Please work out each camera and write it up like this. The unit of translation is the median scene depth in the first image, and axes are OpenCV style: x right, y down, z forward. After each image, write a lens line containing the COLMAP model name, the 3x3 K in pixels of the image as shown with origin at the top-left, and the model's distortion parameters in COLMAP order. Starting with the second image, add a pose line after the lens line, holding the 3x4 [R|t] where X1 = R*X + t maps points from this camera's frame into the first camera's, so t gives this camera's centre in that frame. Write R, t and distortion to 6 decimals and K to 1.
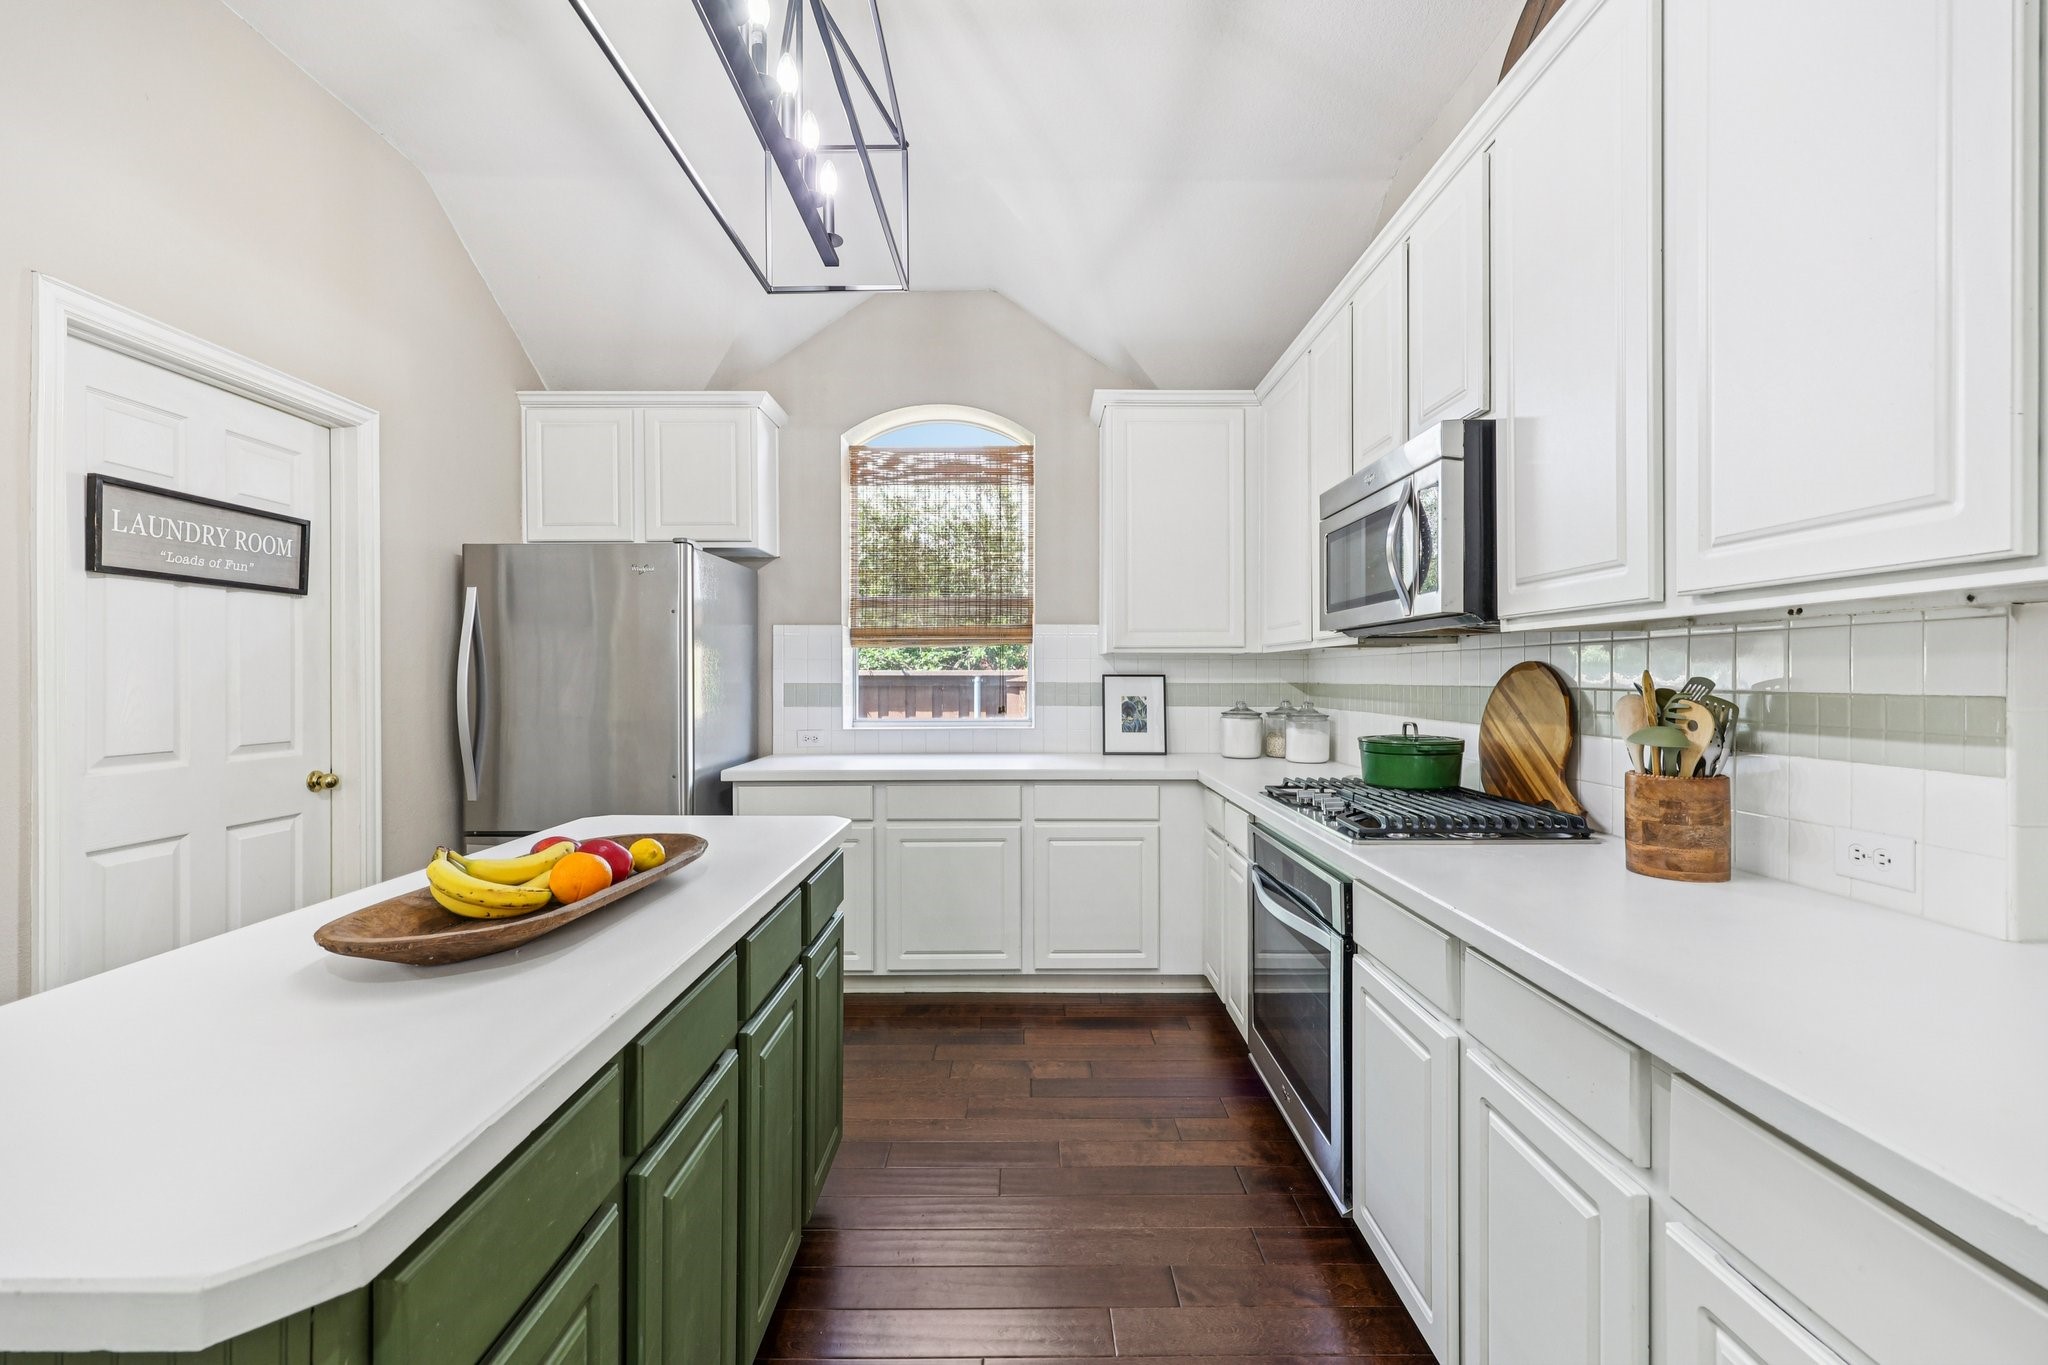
lens RADIAL K [[855.6, 0, 1023.9], [0, 855.6, 674.2], [0, 0, 1]] dist [0.001753, -0.000571]
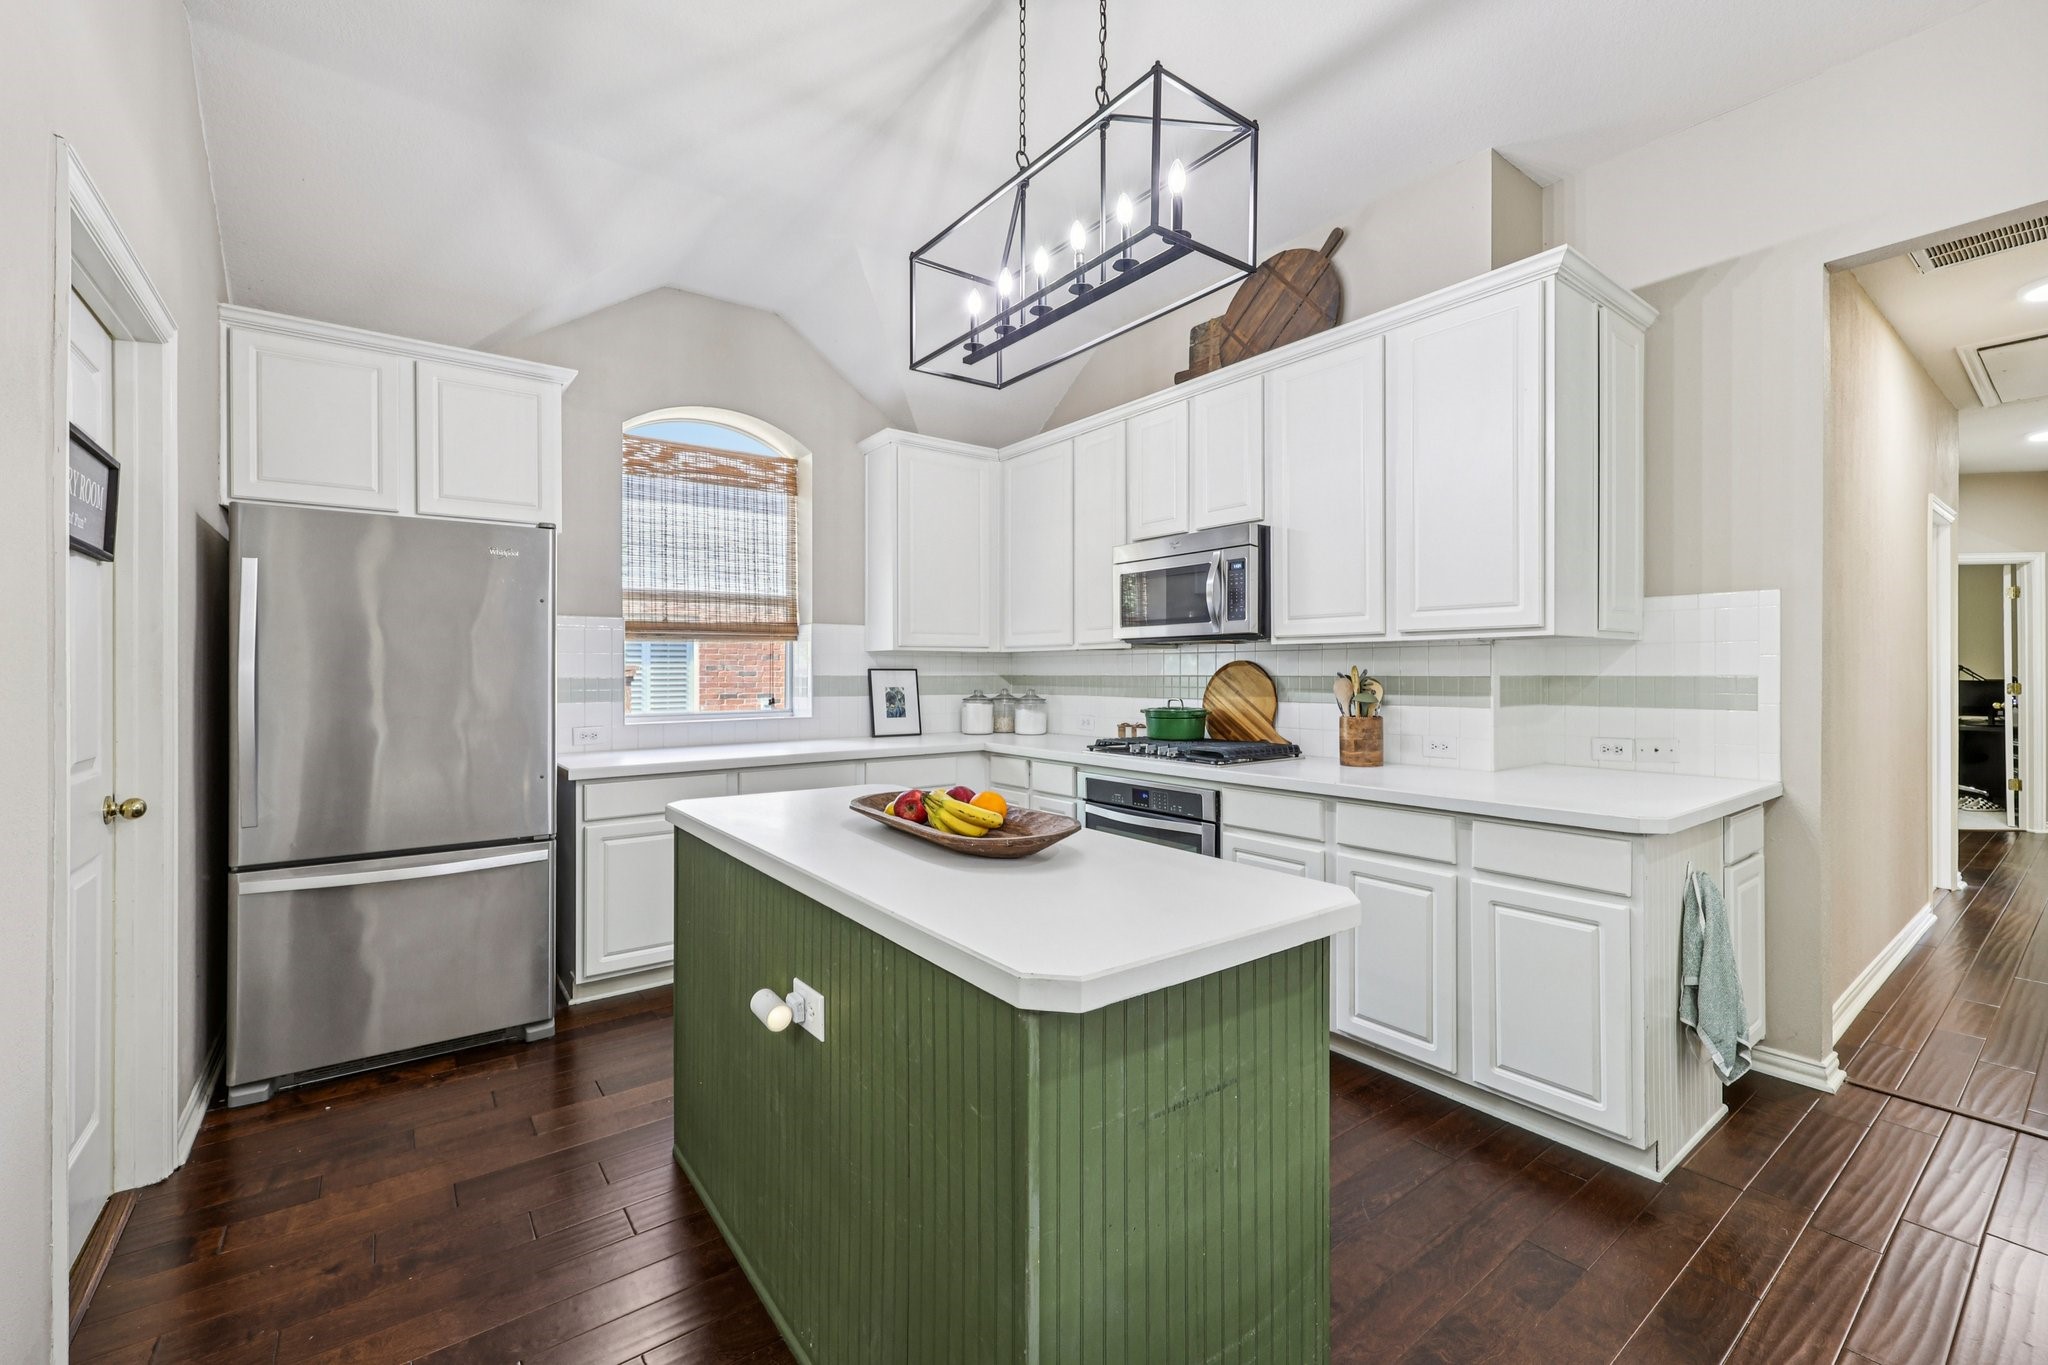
lens RADIAL K [[855.6, 0, 1033.2], [0, 855.6, 674.5], [0, 0, 1]] dist [0.001753, -0.000571]
pose [[0.792572, -0.003056, 0.609771, -0.459917], [0.000142, 0.999988, 0.004827, 0.002547], [-0.609779, -0.003739, 0.792563, -0.059004]]
